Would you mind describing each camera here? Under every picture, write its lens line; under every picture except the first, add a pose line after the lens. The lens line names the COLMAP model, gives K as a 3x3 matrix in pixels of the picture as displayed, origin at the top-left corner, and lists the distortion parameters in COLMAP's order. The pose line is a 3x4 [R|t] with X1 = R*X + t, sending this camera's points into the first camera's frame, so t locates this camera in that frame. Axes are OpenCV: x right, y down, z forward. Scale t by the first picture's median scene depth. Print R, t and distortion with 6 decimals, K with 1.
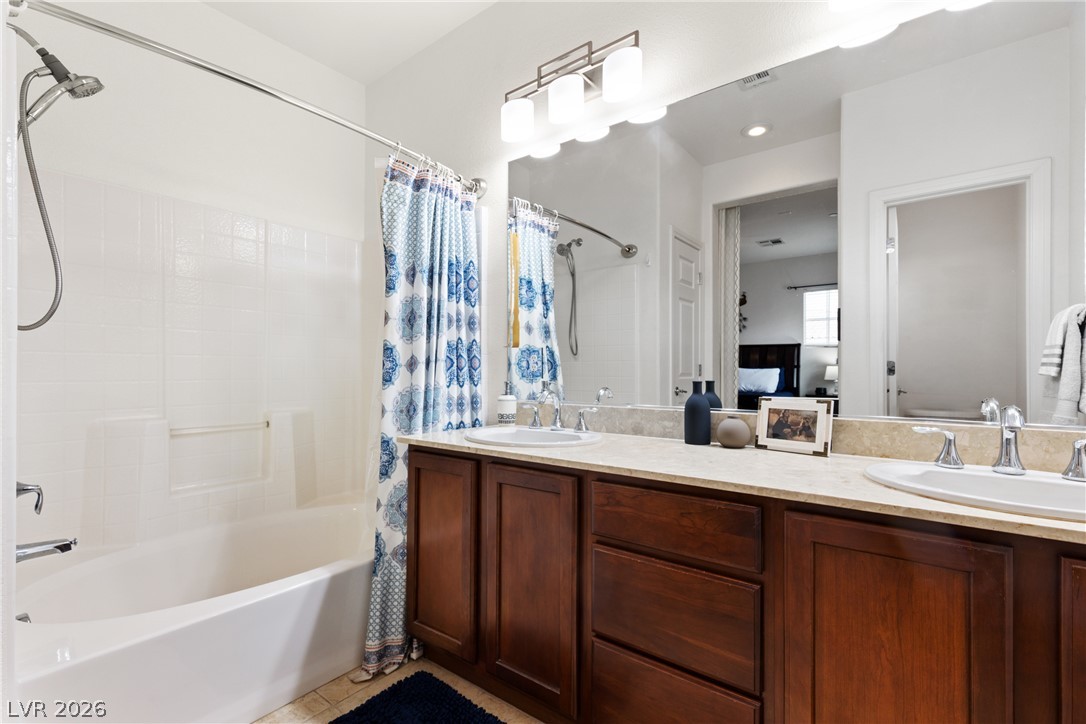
lens RADIAL K [[489.8, 0, 548.2], [0, 489.8, 368.8], [0, 0, 1]] dist [0.006554, -0.000526]
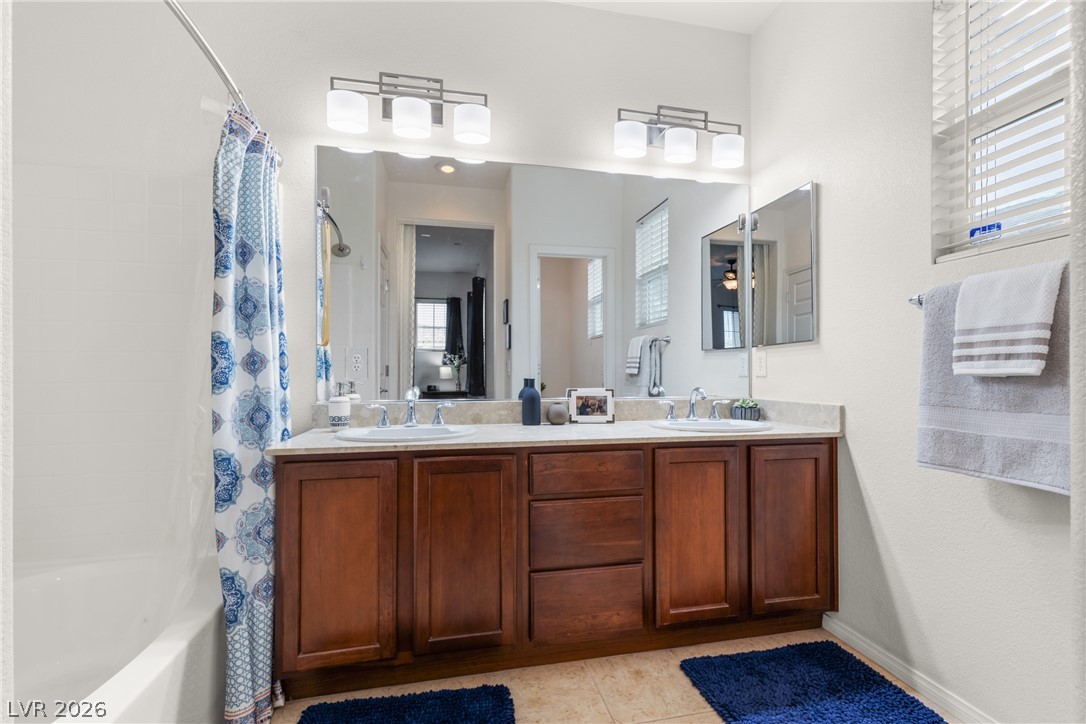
lens RADIAL K [[489.8, 0, 548.2], [0, 489.8, 368.8], [0, 0, 1]] dist [0.006554, -0.000526]
pose [[0.642775, 0.003919, 0.766045, -0.626933], [-0.002838, 0.999992, -0.002735, 0.001703], [-0.766050, -0.000417, 0.642781, 0.086846]]
